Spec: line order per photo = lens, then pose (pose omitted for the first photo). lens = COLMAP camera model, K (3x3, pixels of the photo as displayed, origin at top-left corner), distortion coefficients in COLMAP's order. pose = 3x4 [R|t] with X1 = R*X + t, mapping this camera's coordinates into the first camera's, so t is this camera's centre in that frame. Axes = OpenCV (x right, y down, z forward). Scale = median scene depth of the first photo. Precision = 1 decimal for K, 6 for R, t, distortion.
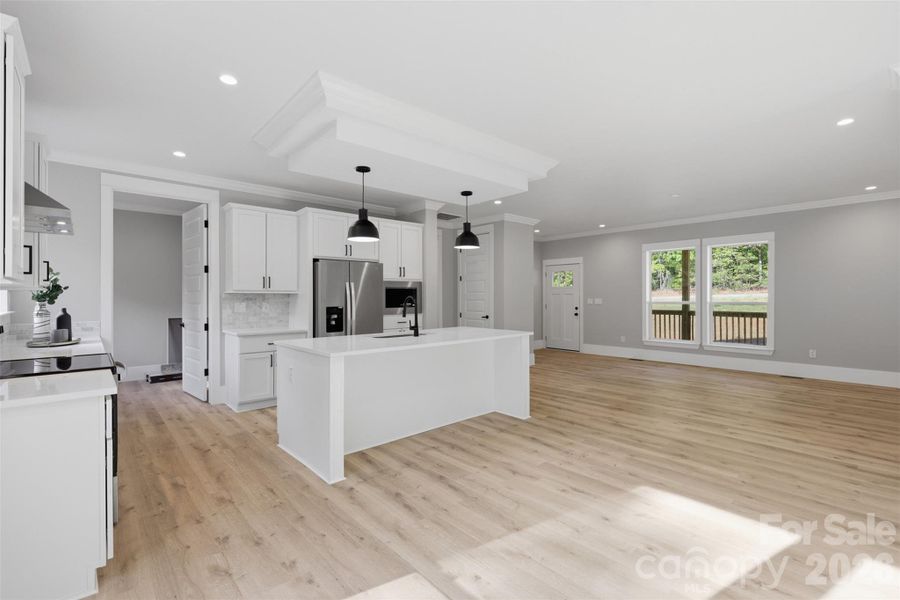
lens RADIAL K [[406.9, 0, 453.8], [0, 406.9, 297.7], [0, 0, 1]] dist [-0.001537, -0.000299]
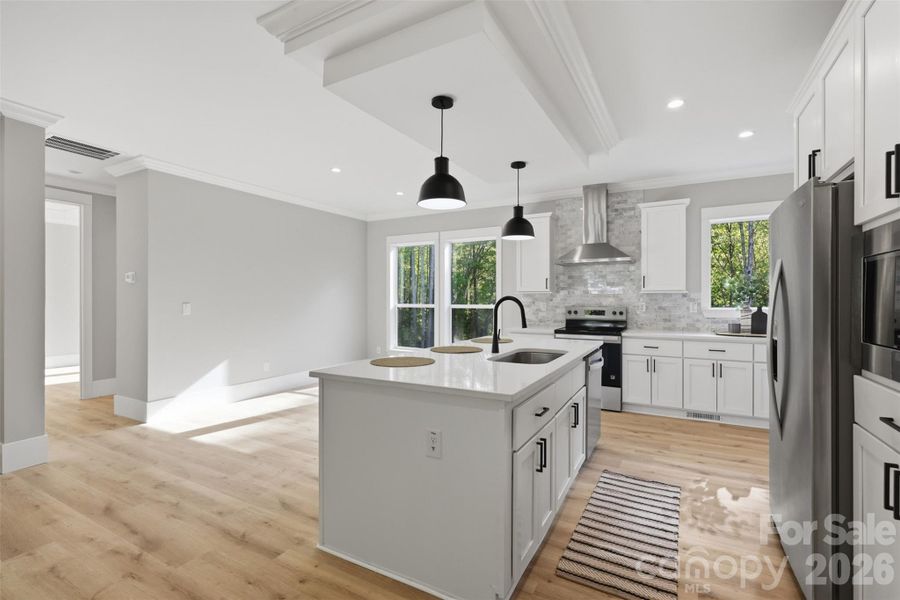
lens RADIAL K [[406.9, 0, 453.8], [0, 406.9, 297.7], [0, 0, 1]] dist [-0.001537, -0.000299]
pose [[-0.946475, 0.002384, -0.322769, 0.208486], [0.001408, 0.999994, 0.003256, -0.004274], [0.322775, 0.002628, -0.946472, 1.653638]]
